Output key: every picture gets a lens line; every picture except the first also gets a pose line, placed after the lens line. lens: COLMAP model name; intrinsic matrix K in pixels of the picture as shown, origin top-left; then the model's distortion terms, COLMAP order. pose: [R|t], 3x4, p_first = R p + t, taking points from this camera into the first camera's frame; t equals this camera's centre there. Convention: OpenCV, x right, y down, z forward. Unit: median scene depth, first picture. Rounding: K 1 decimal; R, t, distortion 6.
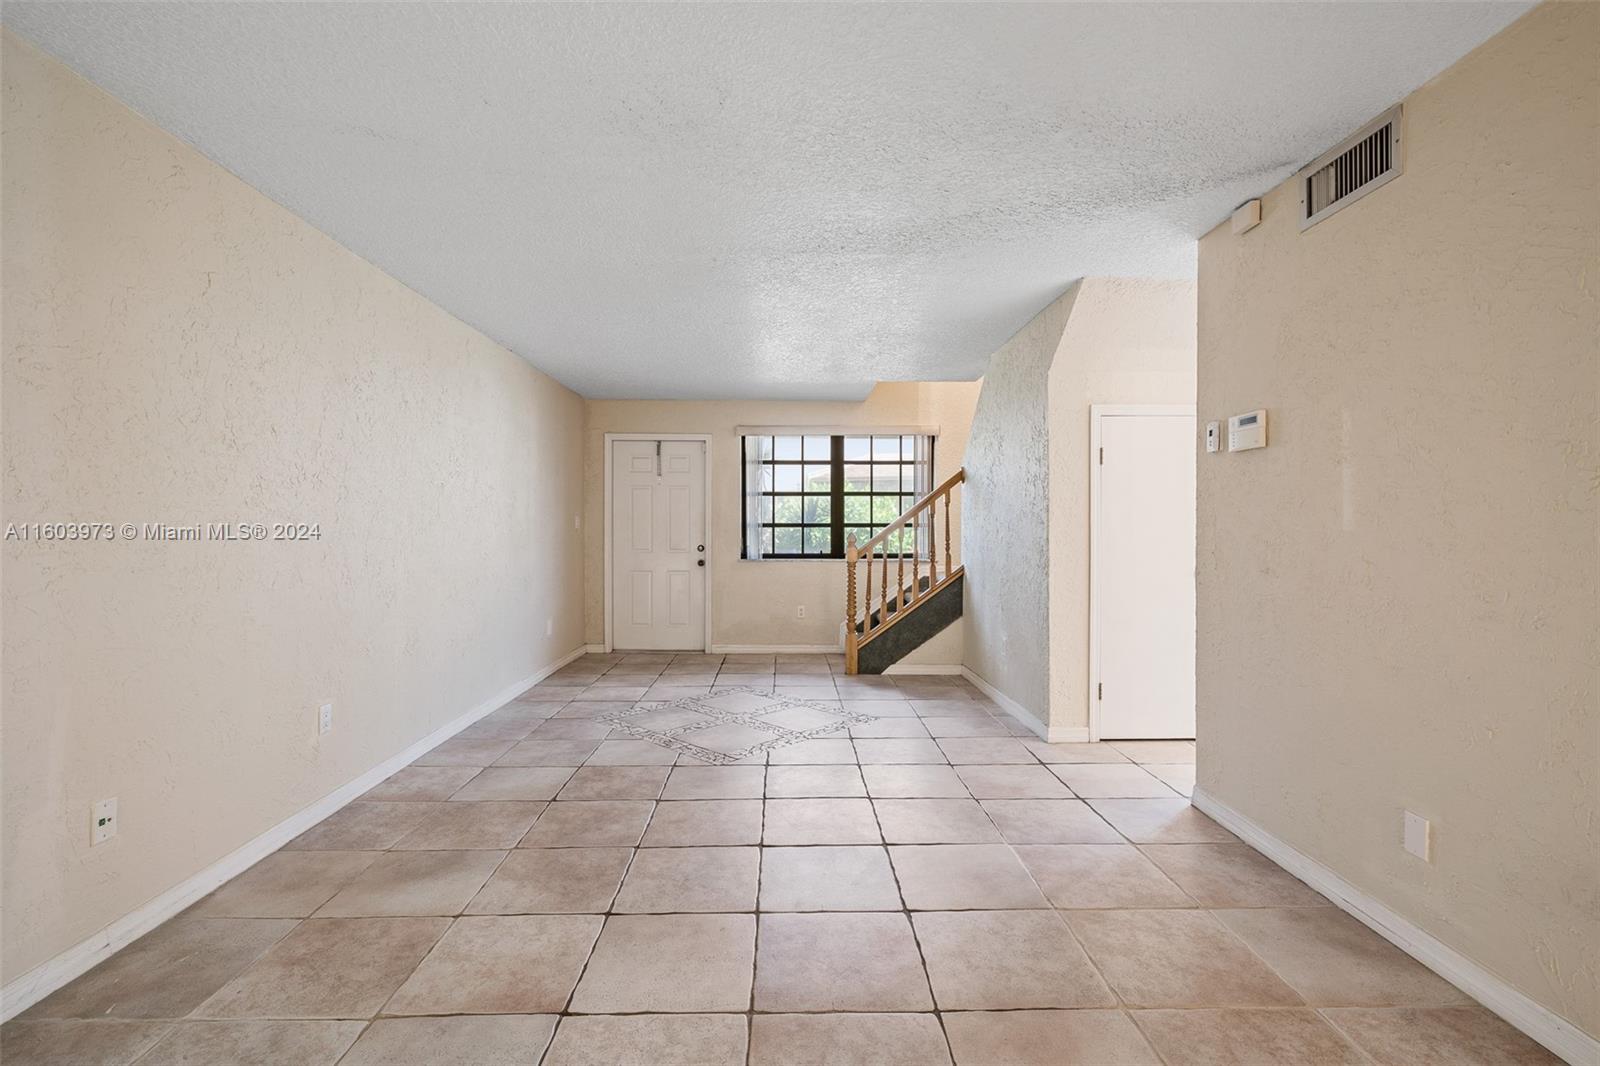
lens RADIAL K [[727.9, 0, 796.5], [0, 727.9, 533.8], [0, 0, 1]] dist [-0.003829, 0.002056]
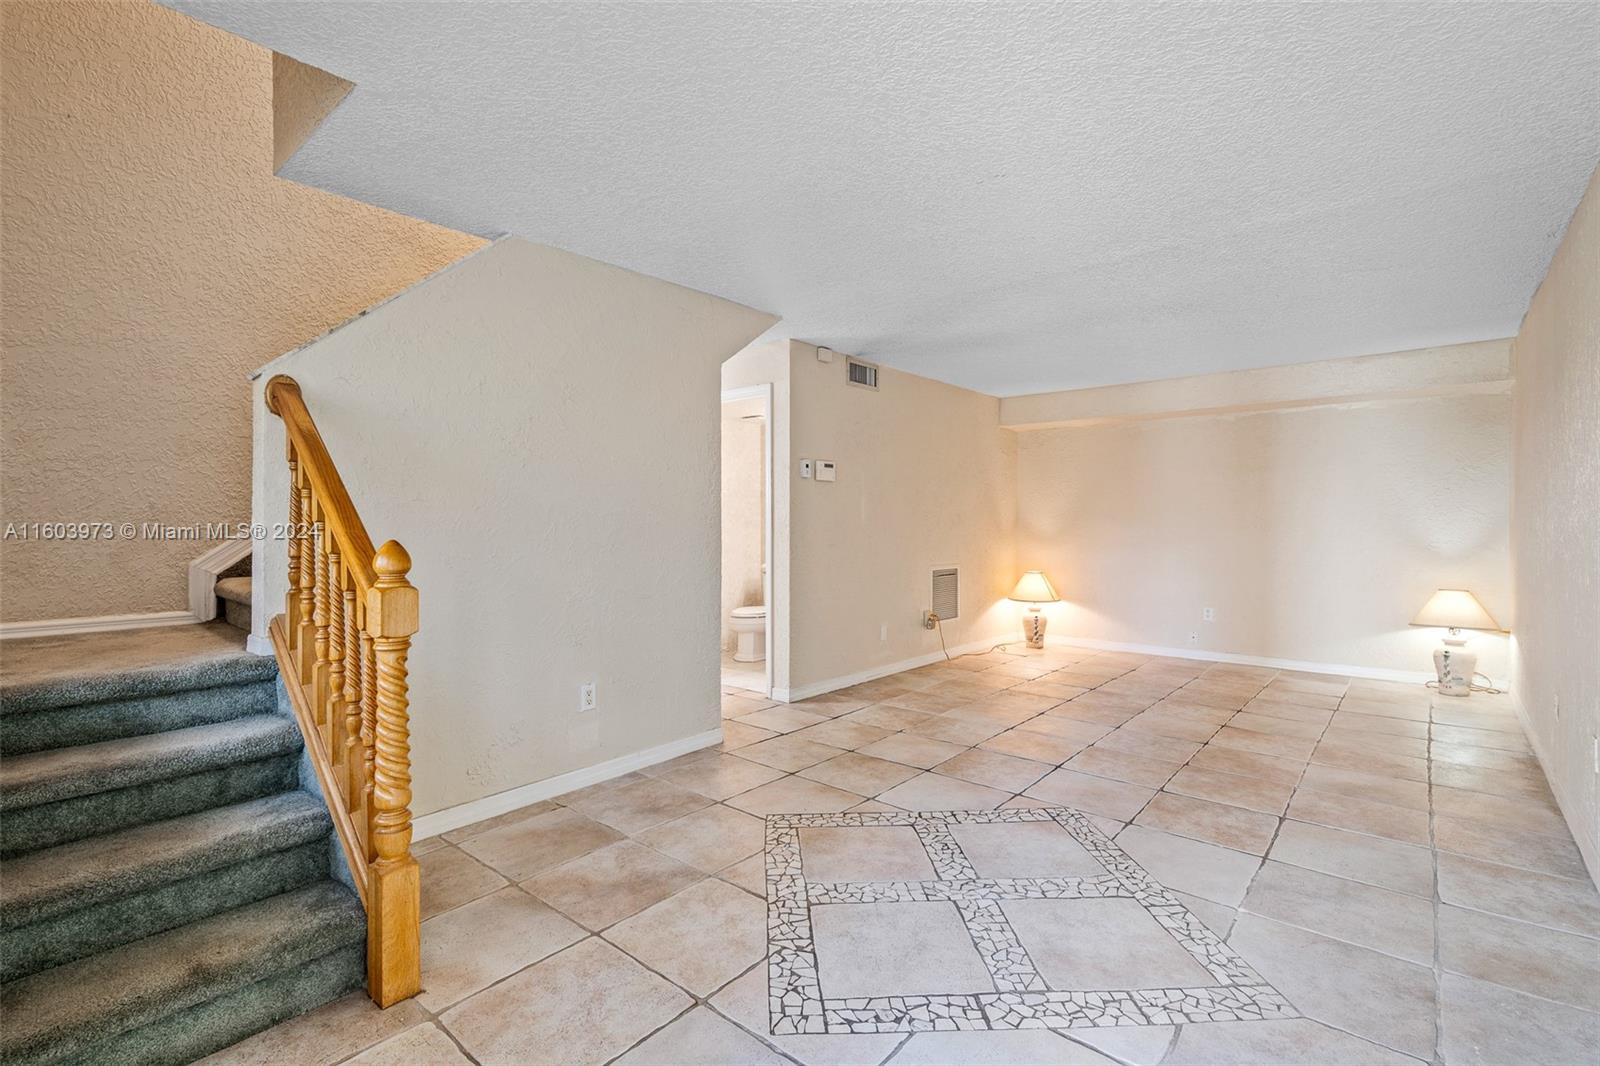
lens RADIAL K [[729.4, 0, 795.1], [0, 729.4, 526.2], [0, 0, 1]] dist [-0.004505, 0.002107]
pose [[-0.743179, -0.005168, 0.669073, -0.287417], [0.004934, 0.999901, 0.013204, -0.012836], [-0.669074, 0.013114, -0.743080, 1.226891]]
